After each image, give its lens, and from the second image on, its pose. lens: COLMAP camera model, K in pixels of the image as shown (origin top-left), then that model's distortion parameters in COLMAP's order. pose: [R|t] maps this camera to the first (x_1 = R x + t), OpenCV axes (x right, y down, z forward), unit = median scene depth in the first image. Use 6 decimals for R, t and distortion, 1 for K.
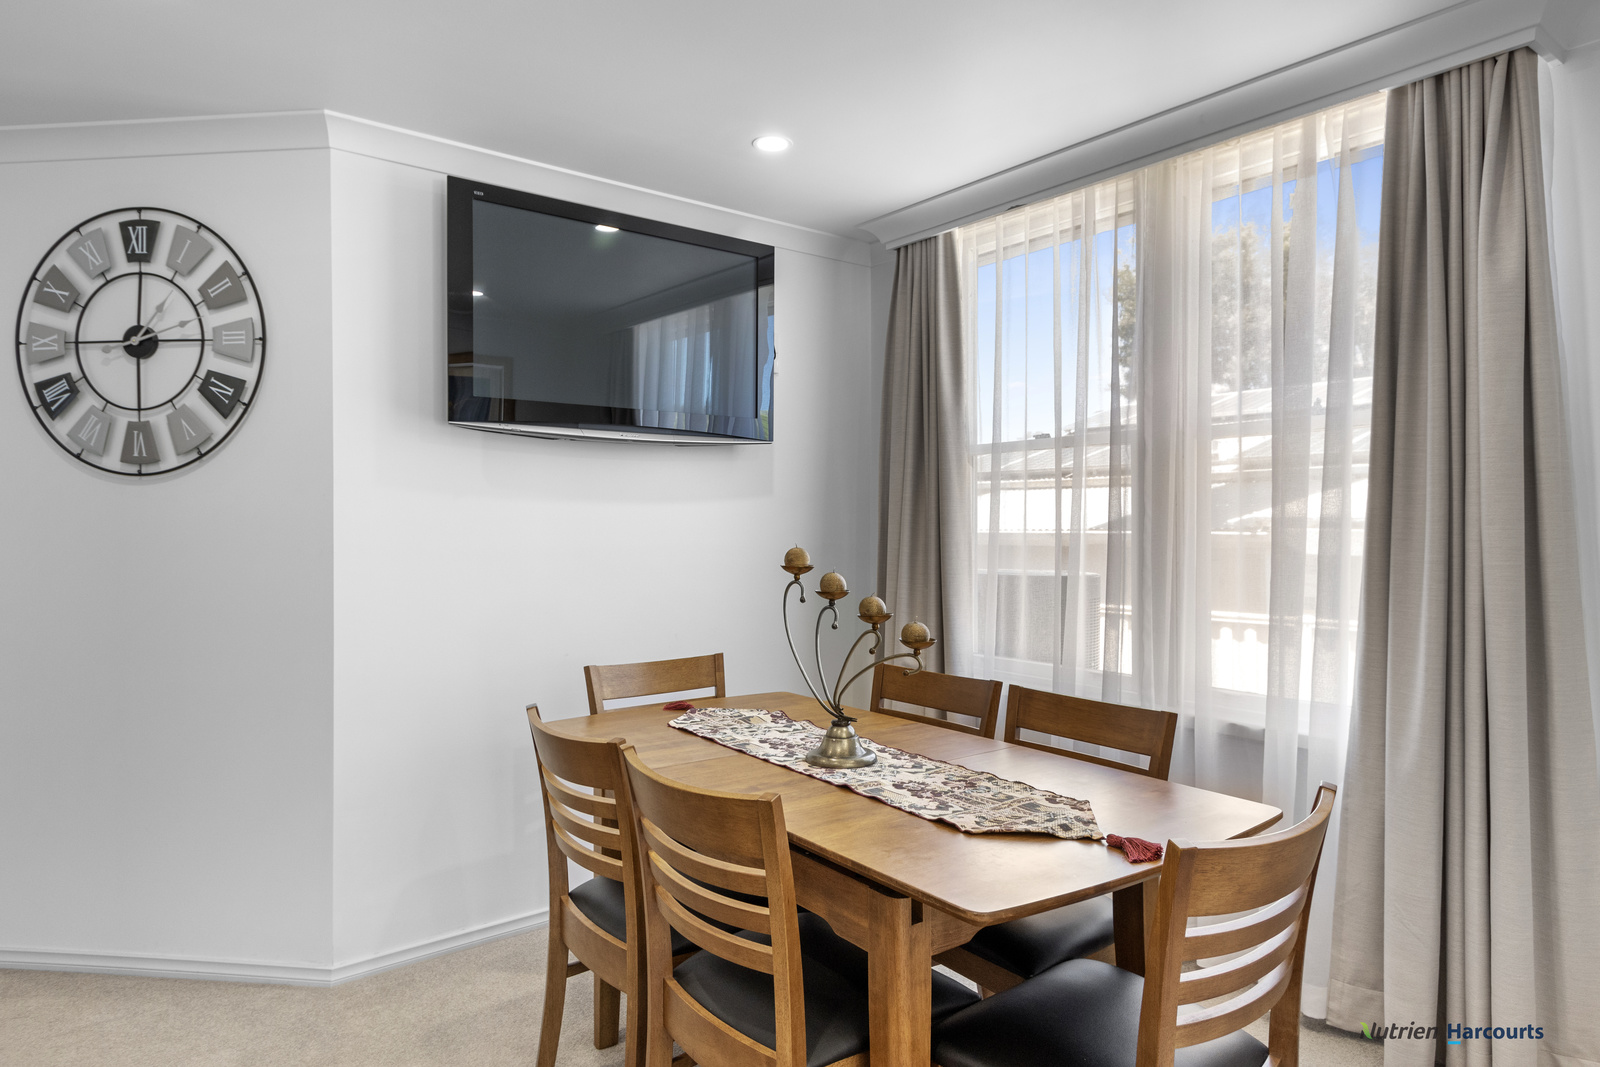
lens RADIAL K [[968.7, 0, 794.2], [0, 968.7, 535.0], [0, 0, 1]] dist [-0.001750, 0.000727]
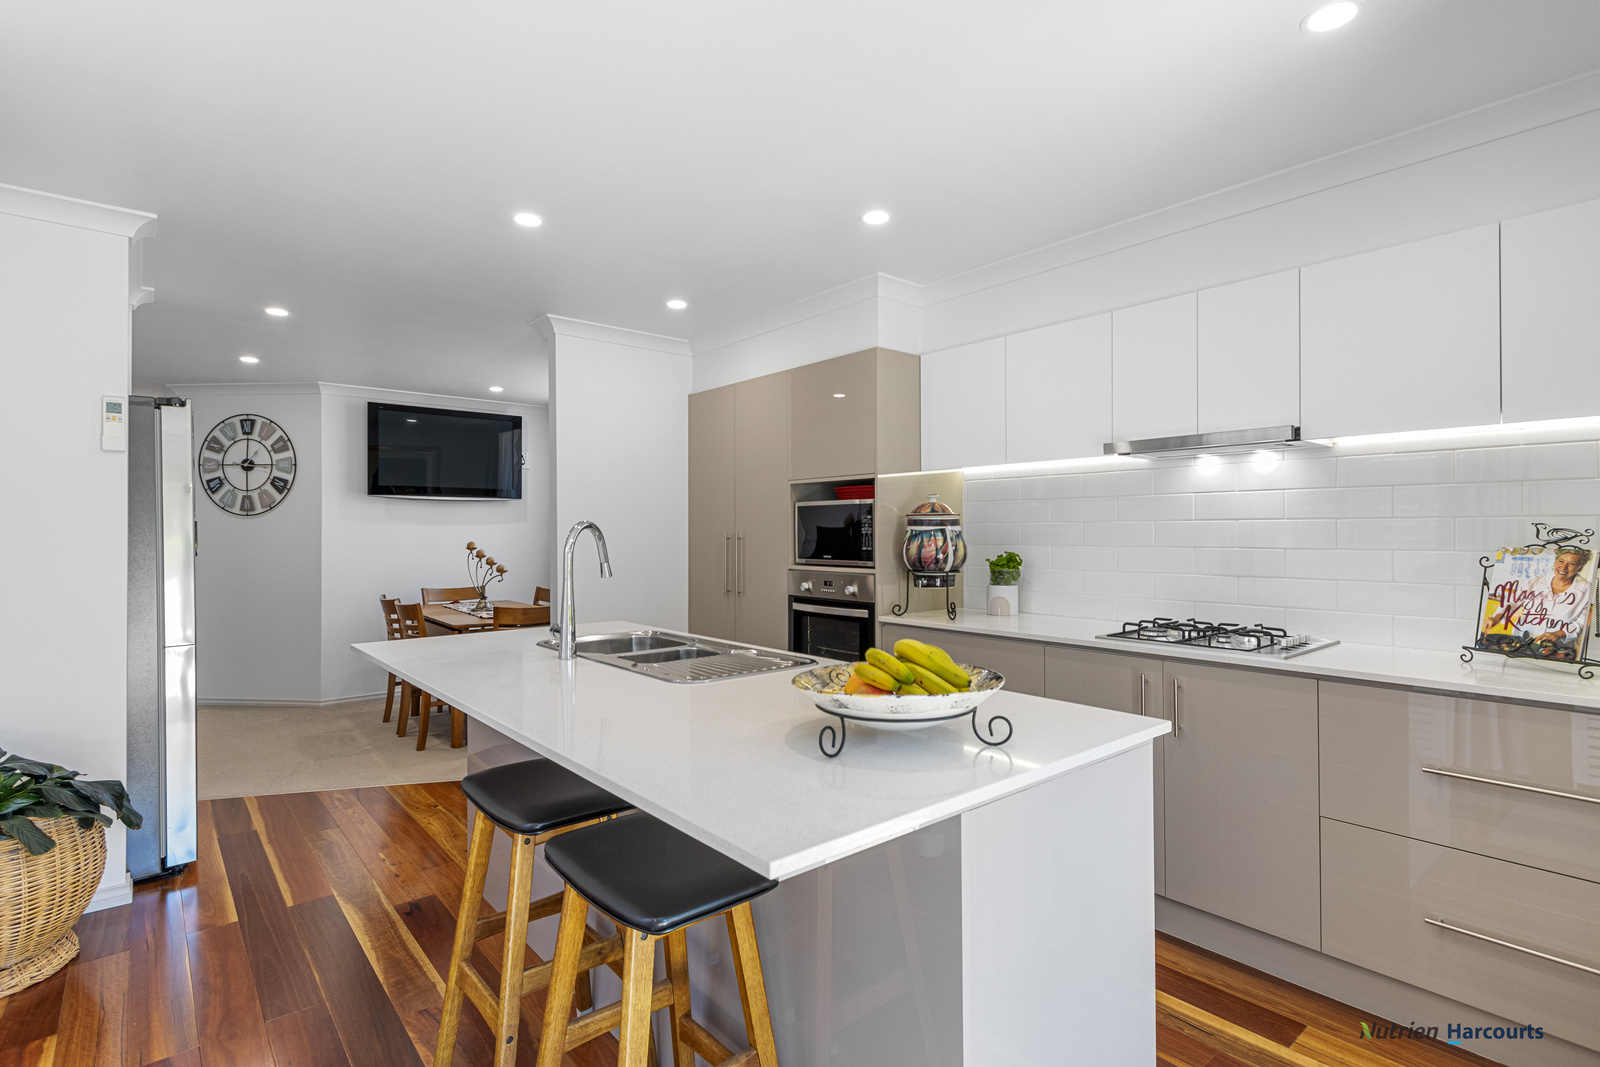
lens RADIAL K [[756.9, 0, 806.0], [0, 756.9, 531.2], [0, 0, 1]] dist [-0.002069, -0.003605]
pose [[0.998755, -0.002197, 0.049838, 0.742134], [0.002780, 0.999928, -0.011642, 0.009140], [-0.049809, 0.011766, 0.998689, -1.130517]]
